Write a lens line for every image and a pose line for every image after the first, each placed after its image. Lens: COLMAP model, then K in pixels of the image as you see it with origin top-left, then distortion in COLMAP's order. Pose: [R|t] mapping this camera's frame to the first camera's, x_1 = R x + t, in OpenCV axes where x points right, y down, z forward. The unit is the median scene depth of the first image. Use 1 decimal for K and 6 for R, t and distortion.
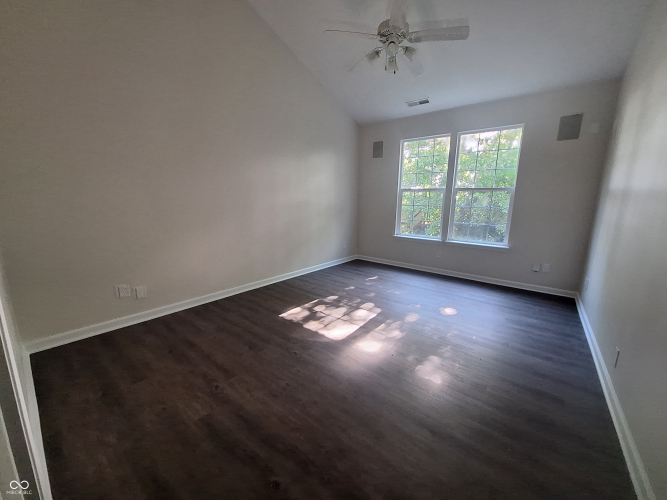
lens RADIAL K [[261.3, 0, 333.5], [0, 261.3, 250.0], [0, 0, 1]] dist [-0.007530, 0.000149]
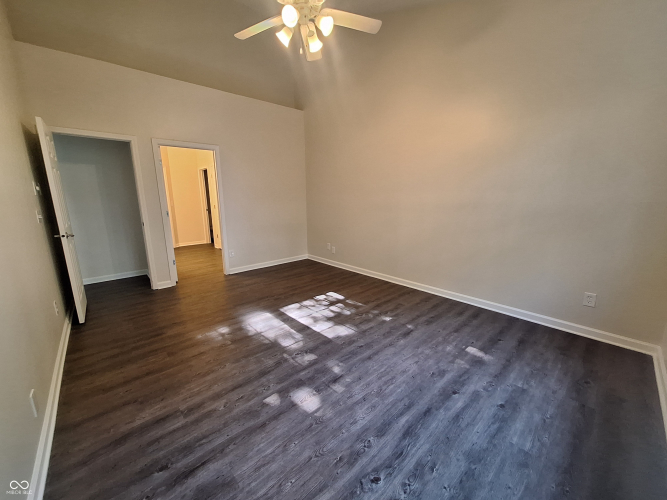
lens RADIAL K [[261.3, 0, 333.5], [0, 261.3, 250.0], [0, 0, 1]] dist [-0.007530, 0.000149]
pose [[-0.168831, 0.181963, -0.968703, 0.861959], [-0.177958, 0.961032, 0.211538, -0.187789], [0.969447, 0.208103, -0.129871, 1.000709]]
